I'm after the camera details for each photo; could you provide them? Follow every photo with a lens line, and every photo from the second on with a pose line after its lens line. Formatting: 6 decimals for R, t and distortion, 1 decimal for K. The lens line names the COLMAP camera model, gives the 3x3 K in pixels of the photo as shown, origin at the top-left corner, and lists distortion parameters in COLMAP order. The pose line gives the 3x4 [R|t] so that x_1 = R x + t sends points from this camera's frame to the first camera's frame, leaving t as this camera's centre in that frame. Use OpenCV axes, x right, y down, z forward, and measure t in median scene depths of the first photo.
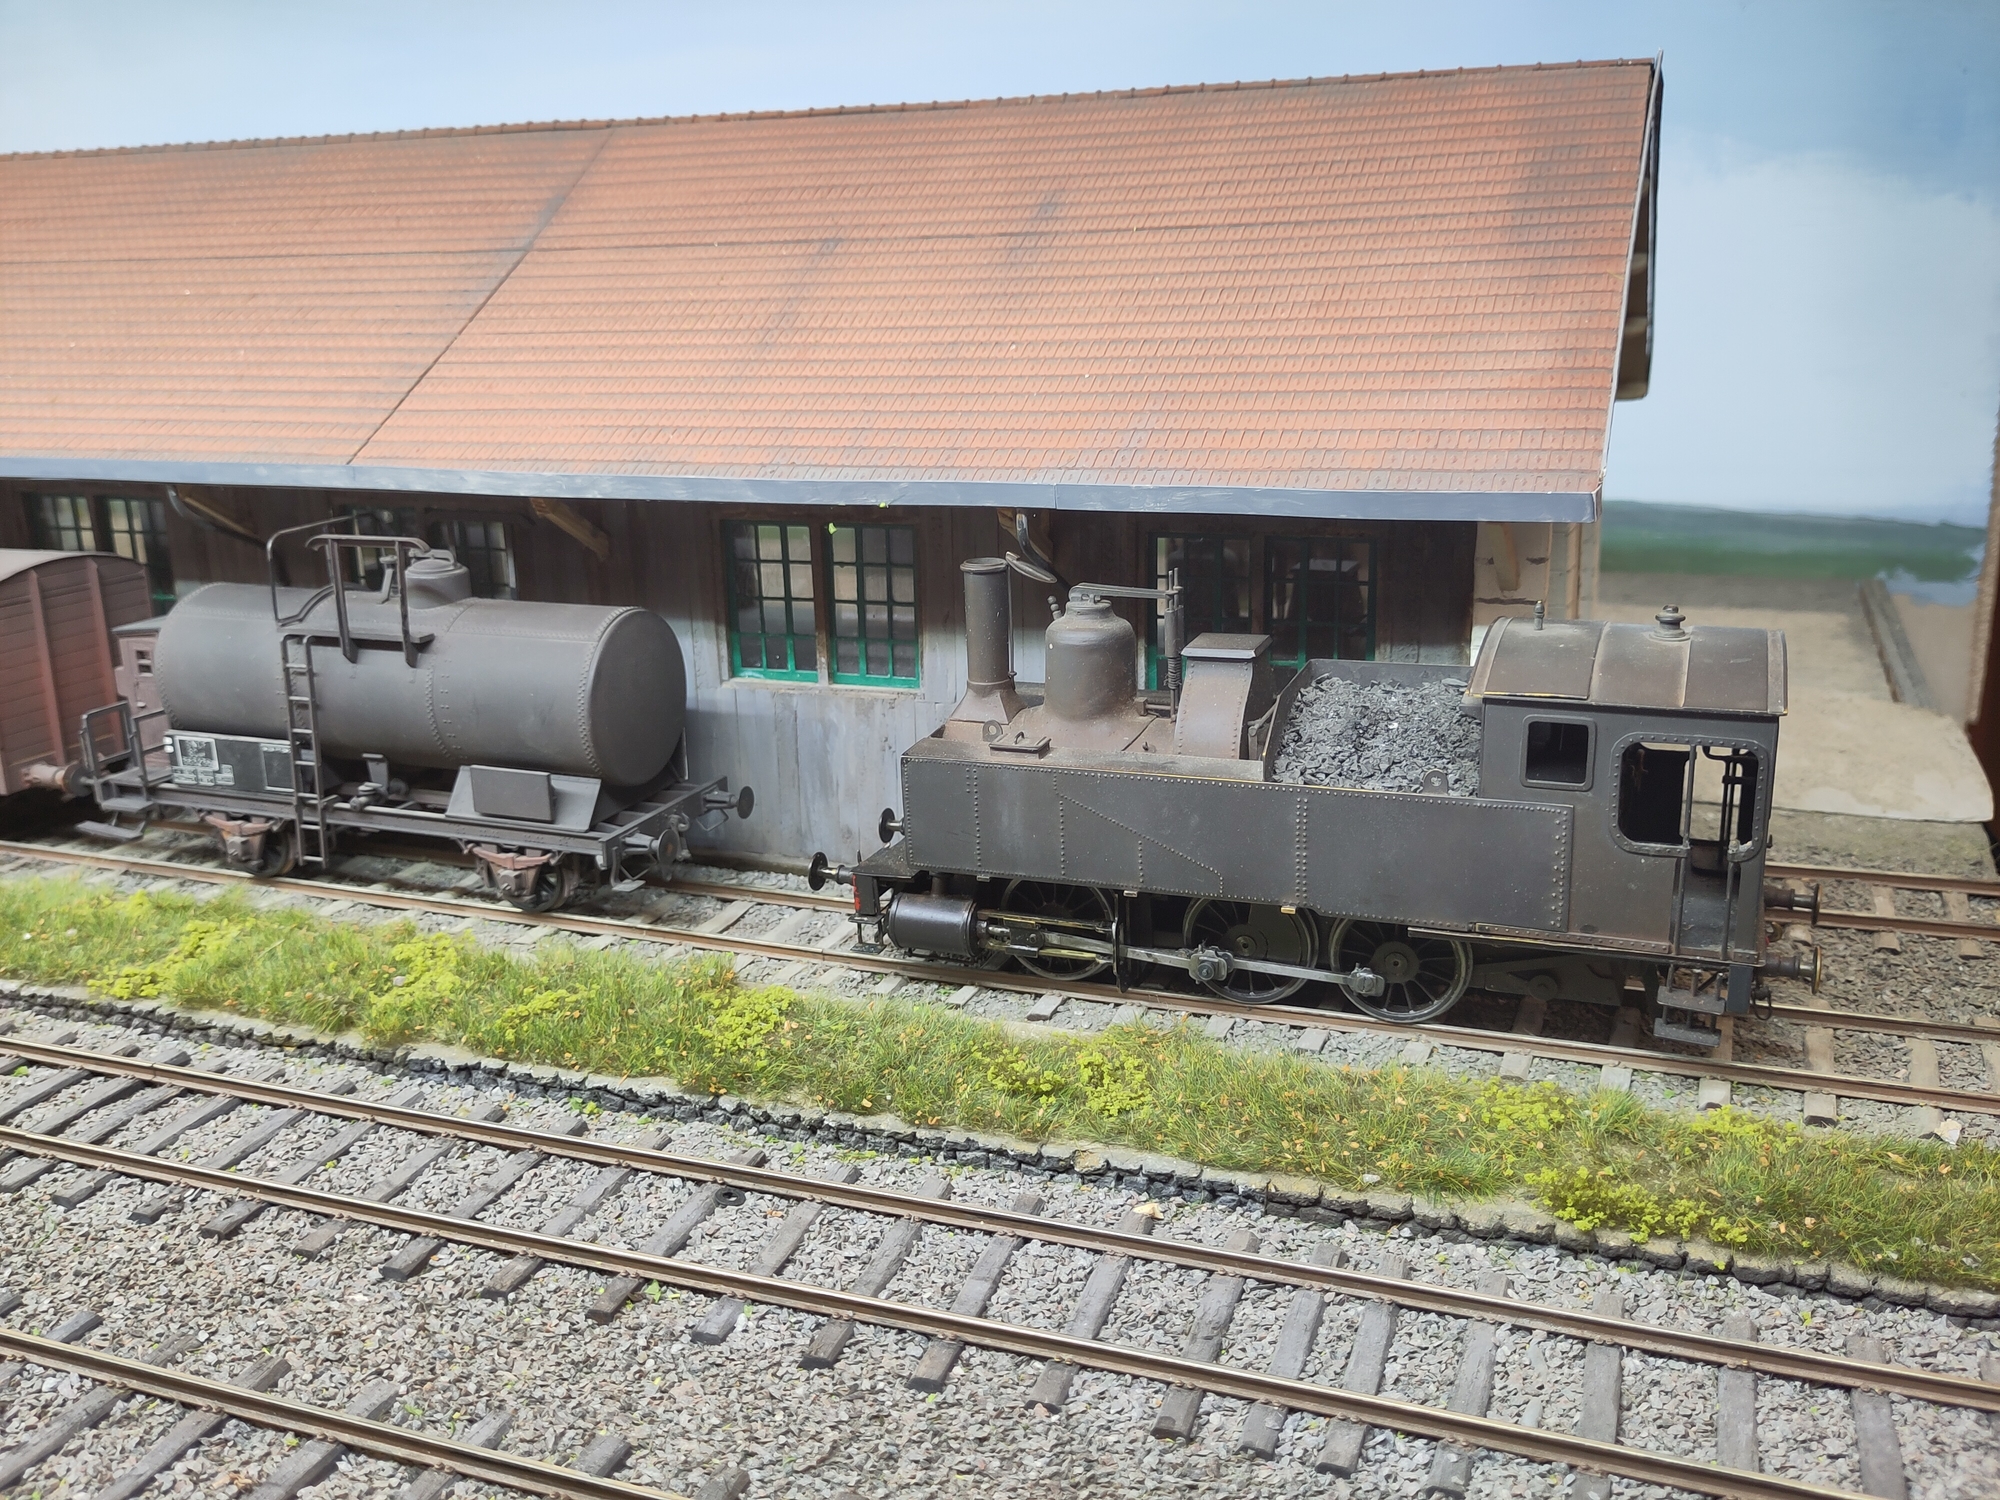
lens RADIAL K [[1780.2, 0, 1001.7], [0, 1780.2, 752.2], [0, 0, 1]] dist [0.028651, -0.031694]
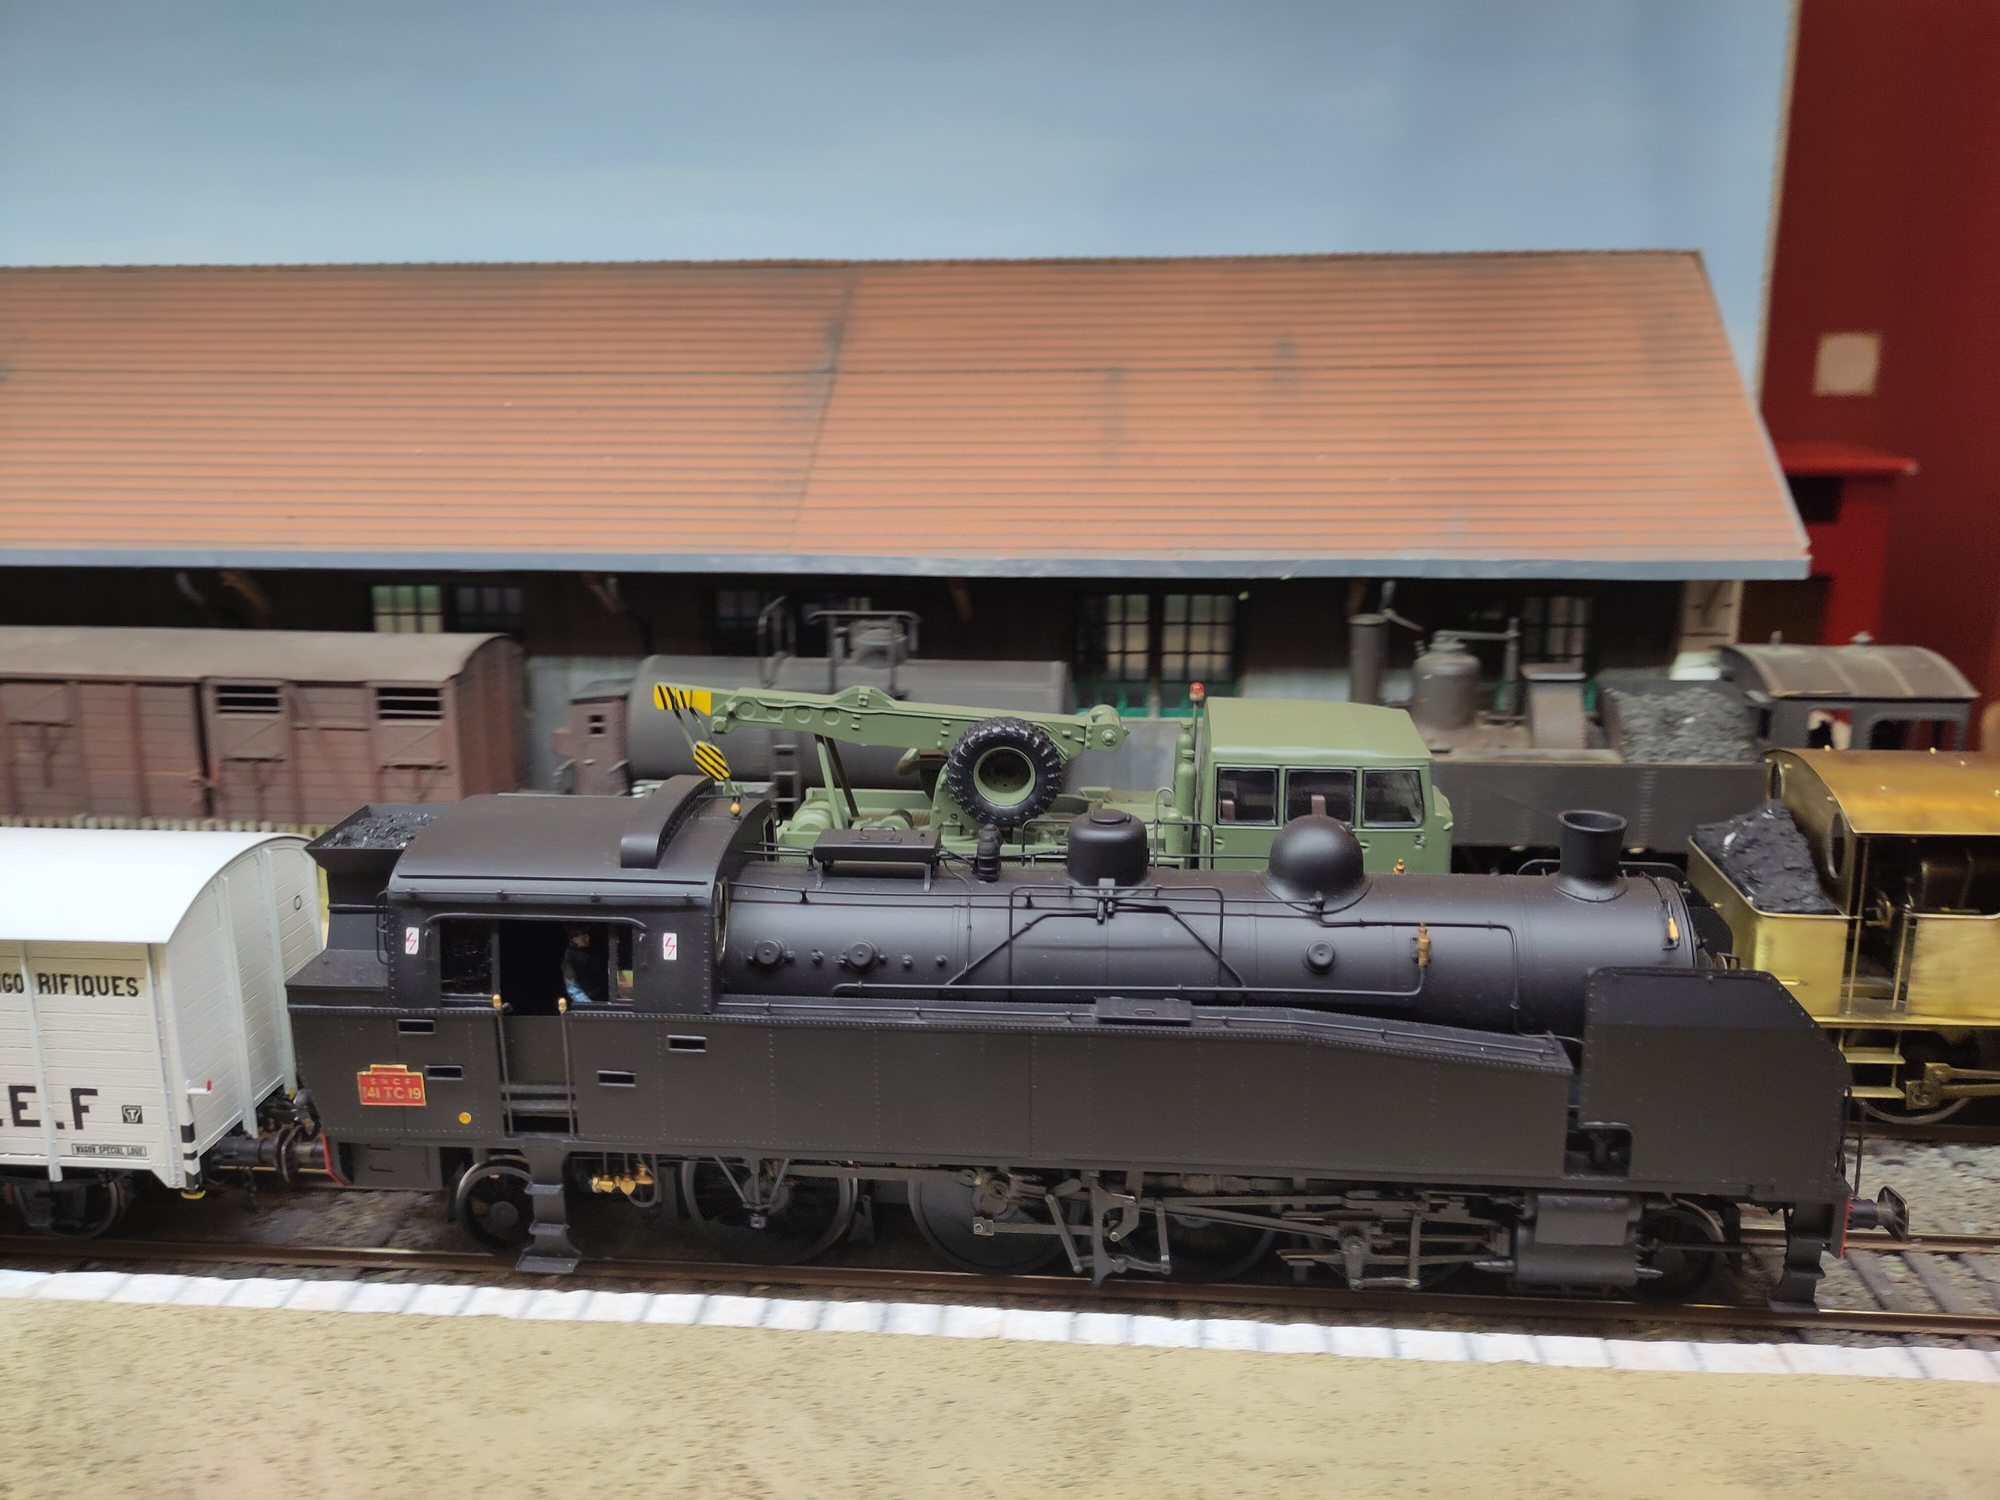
lens RADIAL K [[1780.2, 0, 999.6], [0, 1780.2, 755.2], [0, 0, 1]] dist [0.028651, -0.031694]
pose [[0.962449, -0.049014, 0.267002, -0.585598], [0.057039, 0.998121, -0.022379, 0.011381], [-0.265403, 0.036768, 0.963436, -0.210173]]
